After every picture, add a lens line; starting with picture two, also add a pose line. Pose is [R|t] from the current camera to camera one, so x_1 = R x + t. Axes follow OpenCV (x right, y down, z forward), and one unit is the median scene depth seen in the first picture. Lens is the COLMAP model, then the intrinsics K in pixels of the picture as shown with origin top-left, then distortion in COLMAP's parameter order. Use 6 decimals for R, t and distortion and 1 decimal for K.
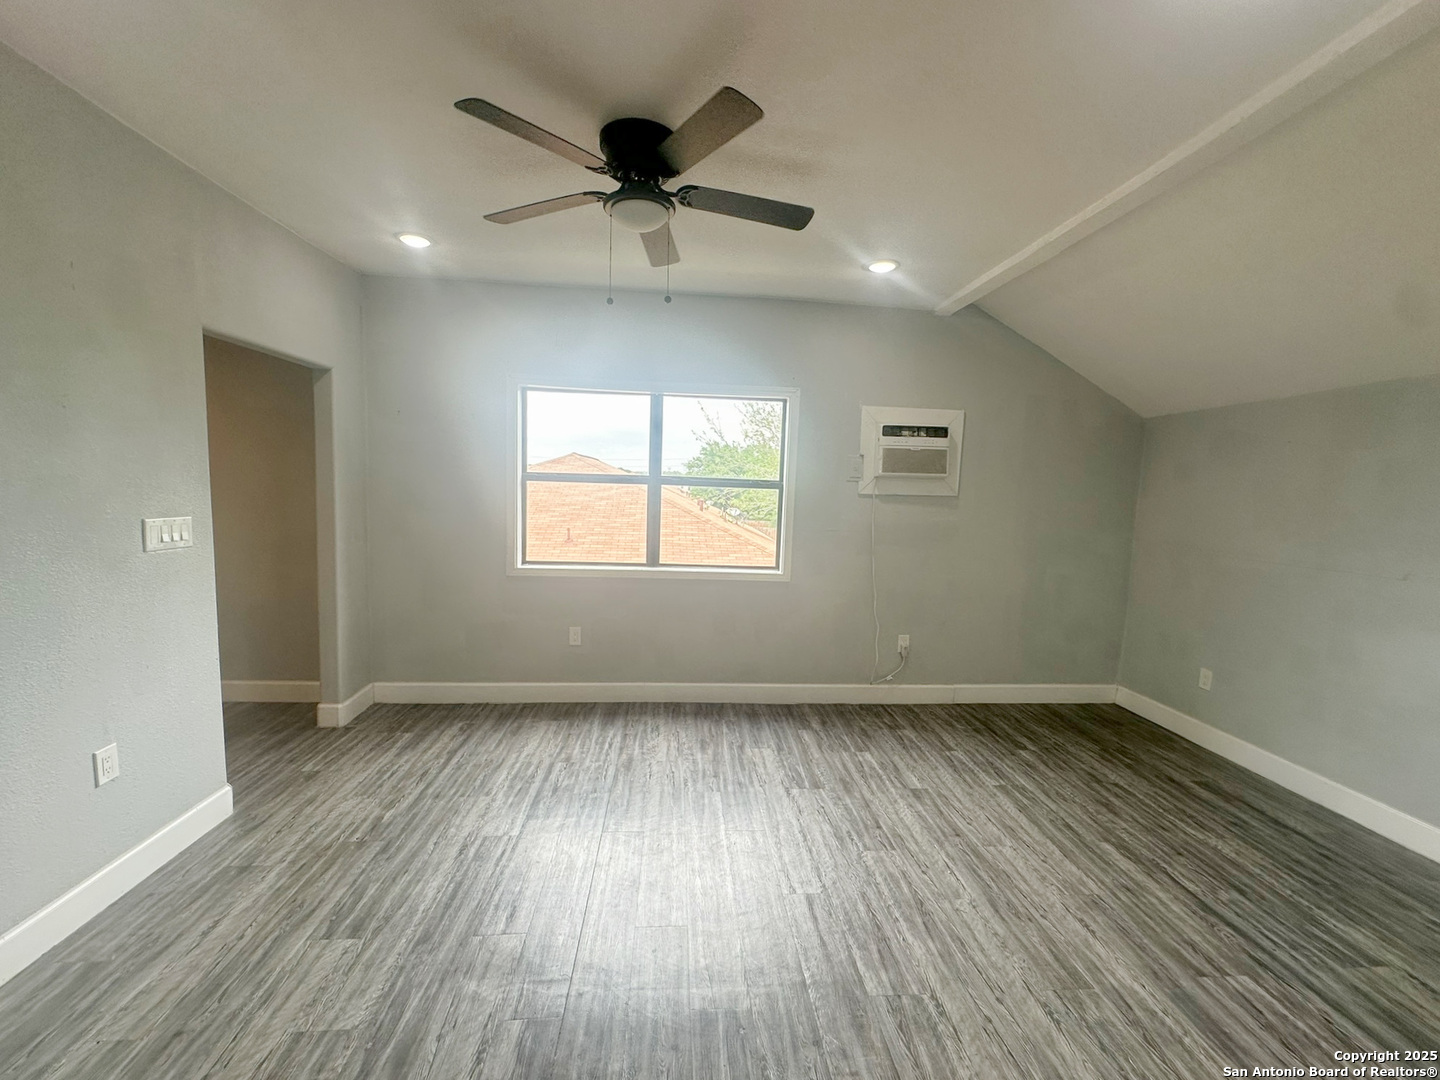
lens RADIAL K [[572.9, 0, 714.7], [0, 572.9, 540.2], [0, 0, 1]] dist [0.000889, 0.000365]
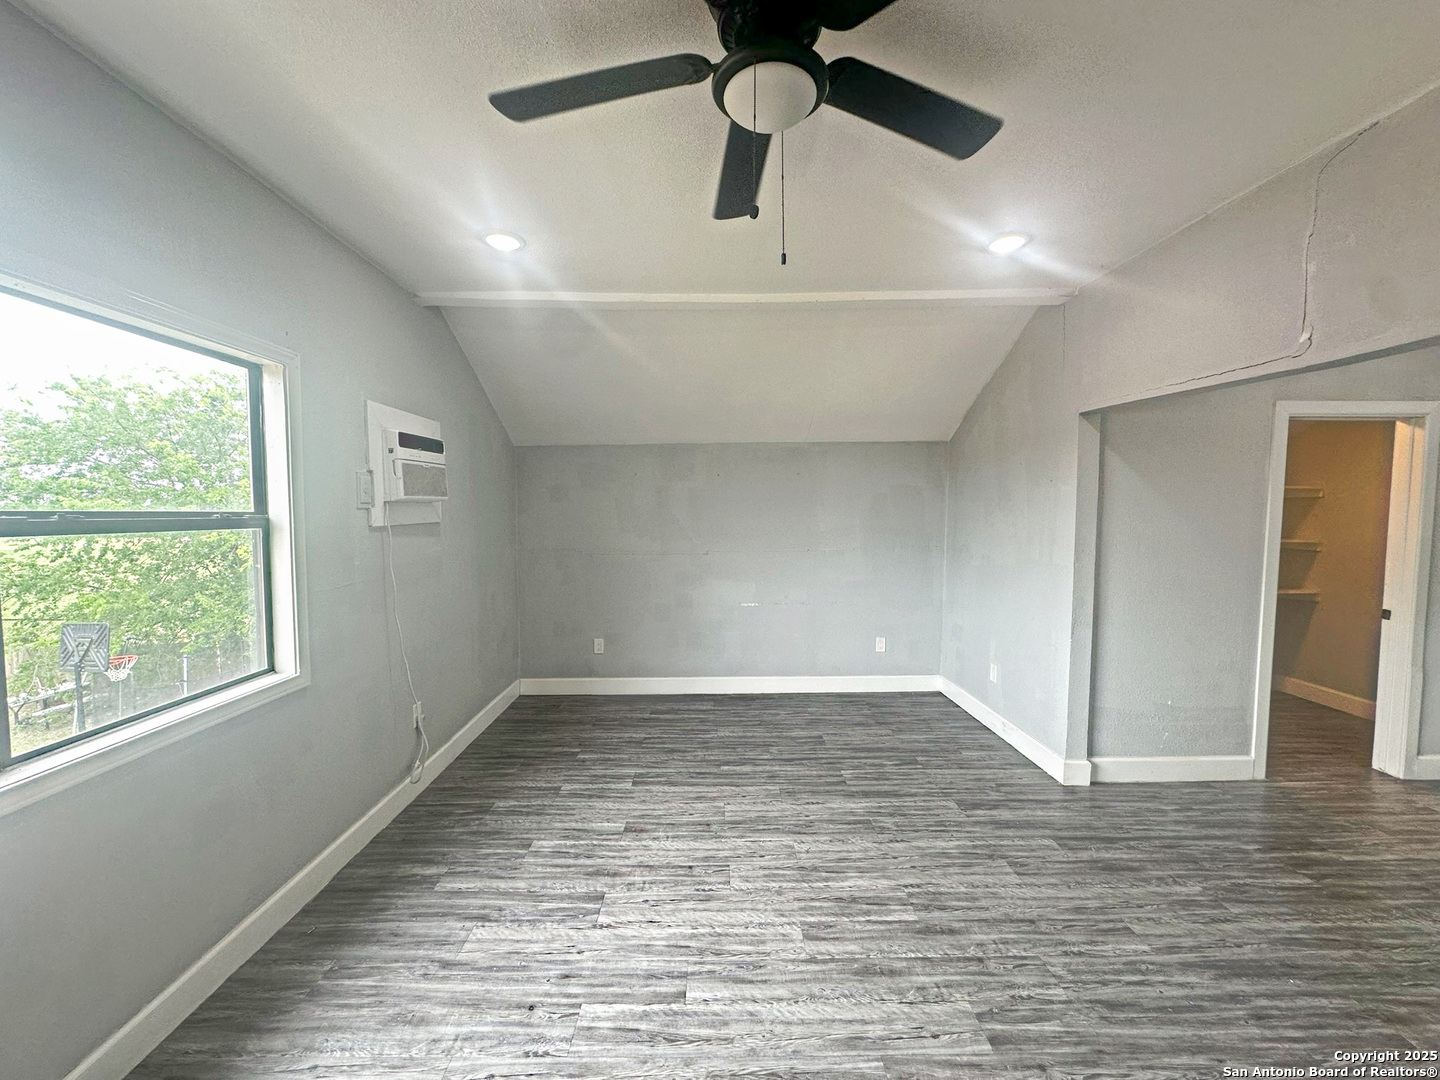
lens RADIAL K [[572.9, 0, 714.7], [0, 572.9, 540.2], [0, 0, 1]] dist [0.000889, 0.000365]
pose [[0.083461, -0.088735, 0.992553, -0.537397], [0.100178, 0.991729, 0.080237, -0.104776], [-0.991463, 0.092735, 0.091660, 0.706364]]
